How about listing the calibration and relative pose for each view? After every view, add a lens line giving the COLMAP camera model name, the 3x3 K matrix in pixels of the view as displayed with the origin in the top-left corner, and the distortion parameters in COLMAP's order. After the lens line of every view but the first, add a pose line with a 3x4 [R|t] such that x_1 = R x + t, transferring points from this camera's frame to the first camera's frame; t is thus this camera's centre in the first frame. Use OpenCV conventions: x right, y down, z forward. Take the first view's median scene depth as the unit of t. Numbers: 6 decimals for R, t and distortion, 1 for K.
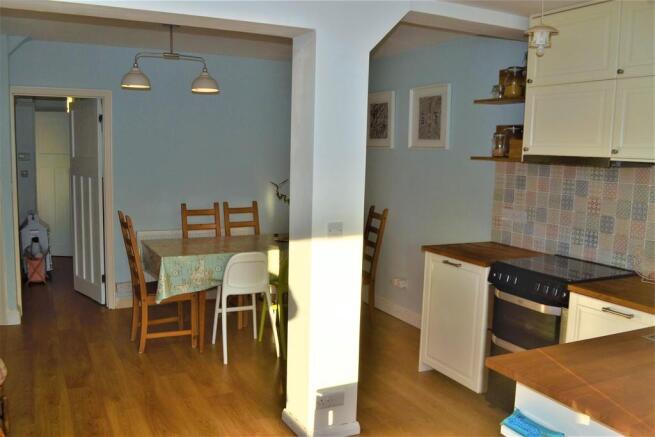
lens RADIAL K [[582.4, 0, 317.8], [0, 582.4, 219.6], [0, 0, 1]] dist [-0.065926, 0.005271]
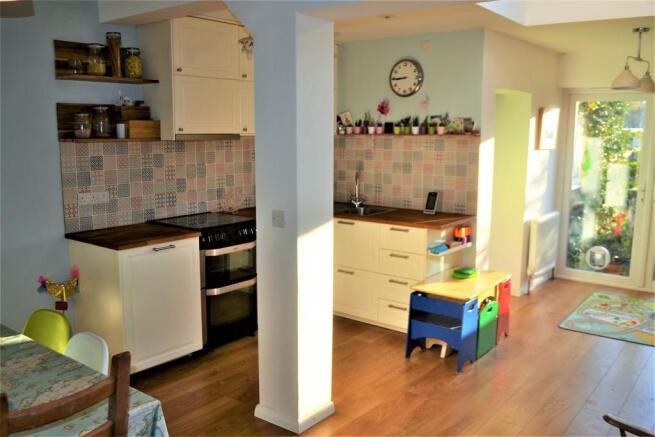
lens RADIAL K [[582.4, 0, 317.8], [0, 582.4, 219.6], [0, 0, 1]] dist [-0.065926, 0.005271]
pose [[-0.421727, -0.162293, 0.892080, -0.657268], [0.098425, 0.969844, 0.222970, -0.144109], [-0.901365, 0.181835, -0.393036, 1.006144]]
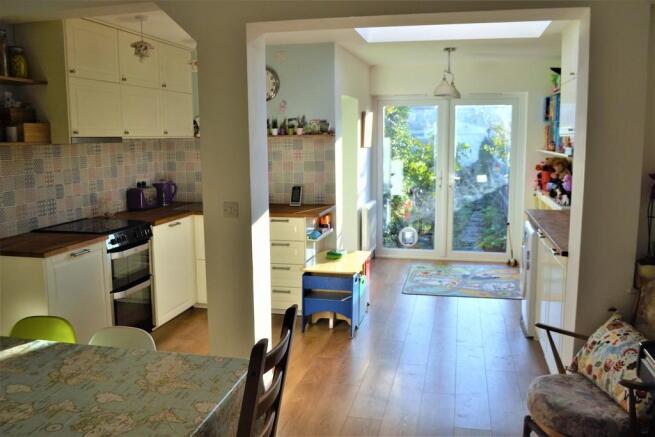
lens RADIAL K [[582.4, 0, 317.8], [0, 582.4, 219.6], [0, 0, 1]] dist [-0.065926, 0.005271]
pose [[-0.762477, -0.106013, 0.638271, -0.588762], [0.072263, 0.966360, 0.246831, -0.161578], [-0.642967, 0.234327, -0.729167, 1.258220]]
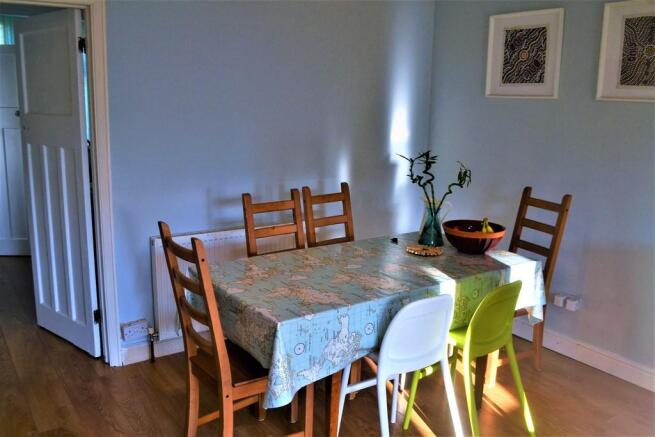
lens RADIAL K [[582.4, 0, 317.8], [0, 582.4, 219.6], [0, 0, 1]] dist [-0.065926, 0.005271]
pose [[0.989848, -0.029763, 0.138979, -0.292860], [0.017243, 0.995753, 0.090434, -0.064304], [-0.141080, -0.087119, 0.986157, 0.500867]]
